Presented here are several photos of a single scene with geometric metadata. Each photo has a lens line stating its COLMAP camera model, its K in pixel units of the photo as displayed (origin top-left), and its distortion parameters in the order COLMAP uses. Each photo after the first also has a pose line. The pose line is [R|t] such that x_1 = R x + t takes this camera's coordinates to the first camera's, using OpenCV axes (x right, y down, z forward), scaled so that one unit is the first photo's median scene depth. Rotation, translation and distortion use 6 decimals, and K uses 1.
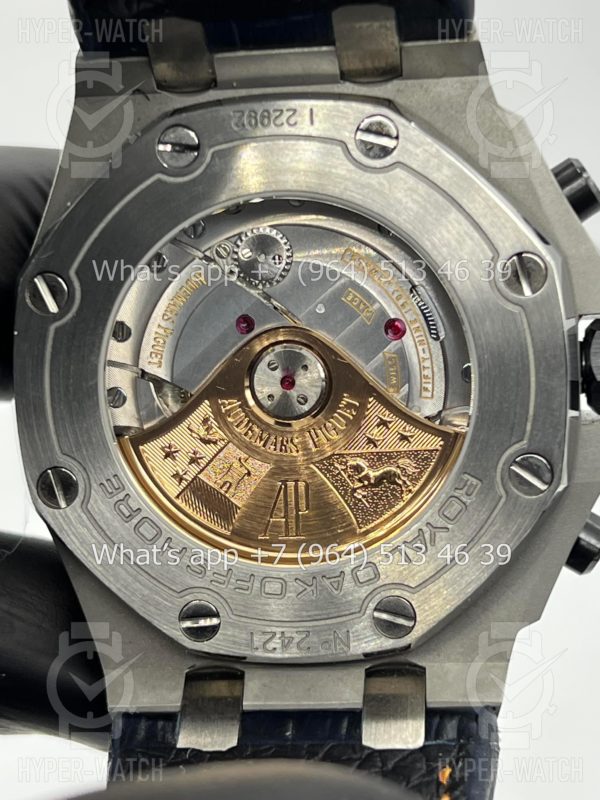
lens RADIAL K [[1893.0, 0, 302.2], [0, 1893.0, 397.4], [0, 0, 1]] dist [0.192855, 0.000000]
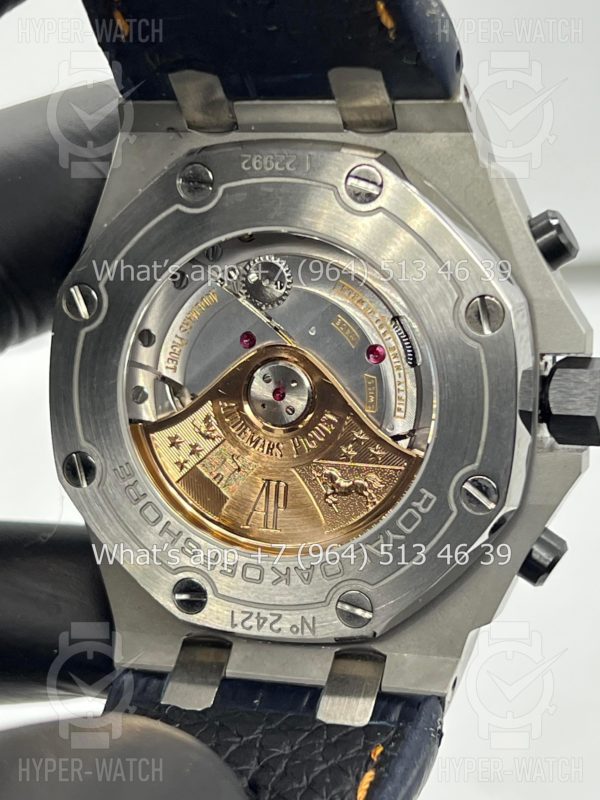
lens RADIAL K [[1893.0, 0, 298.8], [0, 1893.0, 396.3], [0, 0, 1]] dist [0.192855, 0.000000]
pose [[0.980436, 0.075165, -0.181924, 0.210545], [-0.069164, 0.996838, 0.039119, -0.052018], [0.184289, -0.025771, 0.982534, -0.110531]]
